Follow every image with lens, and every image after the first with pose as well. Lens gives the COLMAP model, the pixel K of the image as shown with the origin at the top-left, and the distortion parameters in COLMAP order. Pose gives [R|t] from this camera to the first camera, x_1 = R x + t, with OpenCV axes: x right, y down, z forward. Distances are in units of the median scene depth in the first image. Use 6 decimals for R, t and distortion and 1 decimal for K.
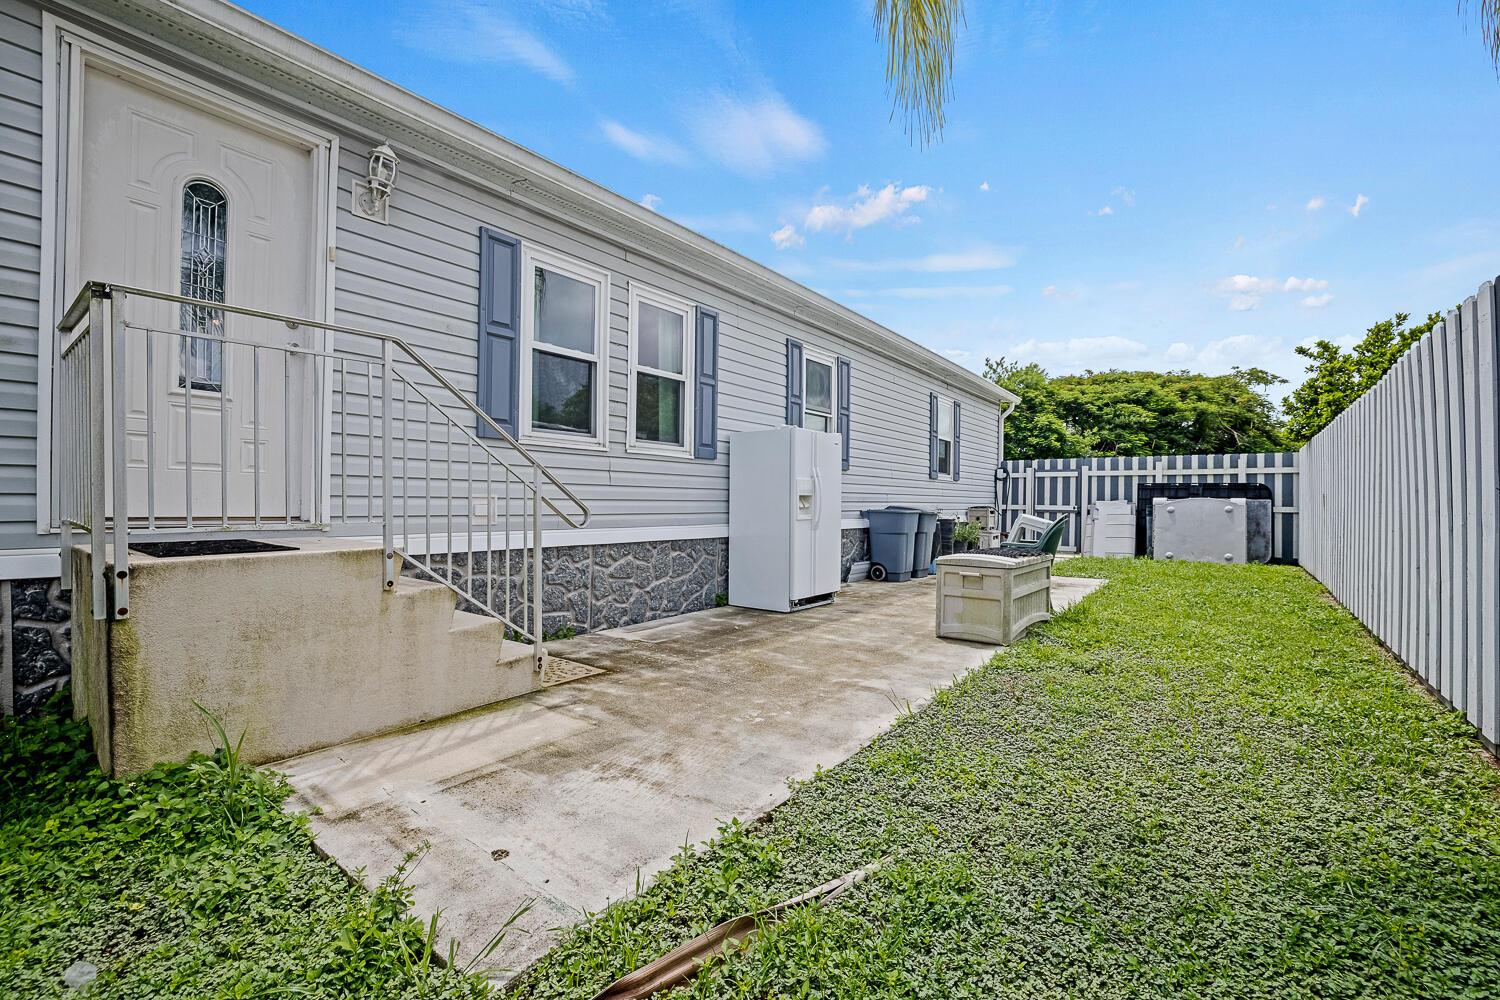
lens RADIAL K [[637.3, 0, 754.4], [0, 637.3, 503.4], [0, 0, 1]] dist [0.002099, 0.001616]
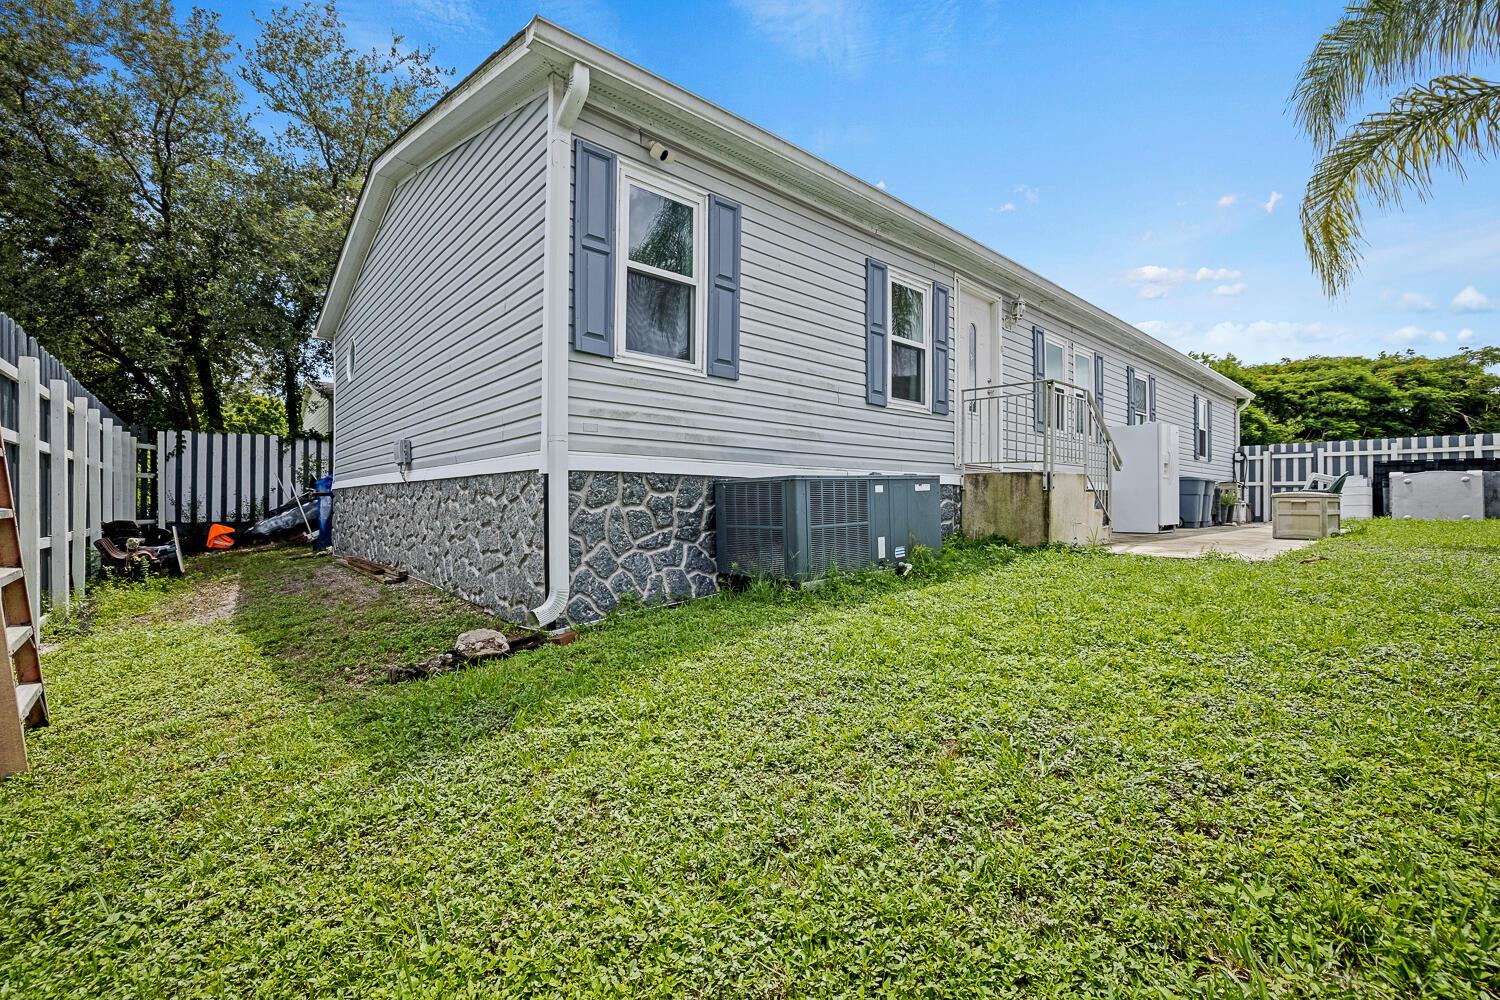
lens RADIAL K [[637.3, 0, 746.0], [0, 637.3, 505.4], [0, 0, 1]] dist [0.002099, 0.001616]
pose [[0.981180, -0.006771, -0.192977, -0.754103], [0.006788, 0.999977, -0.000571, 0.101710], [0.192977, -0.000750, 0.981203, -0.951539]]
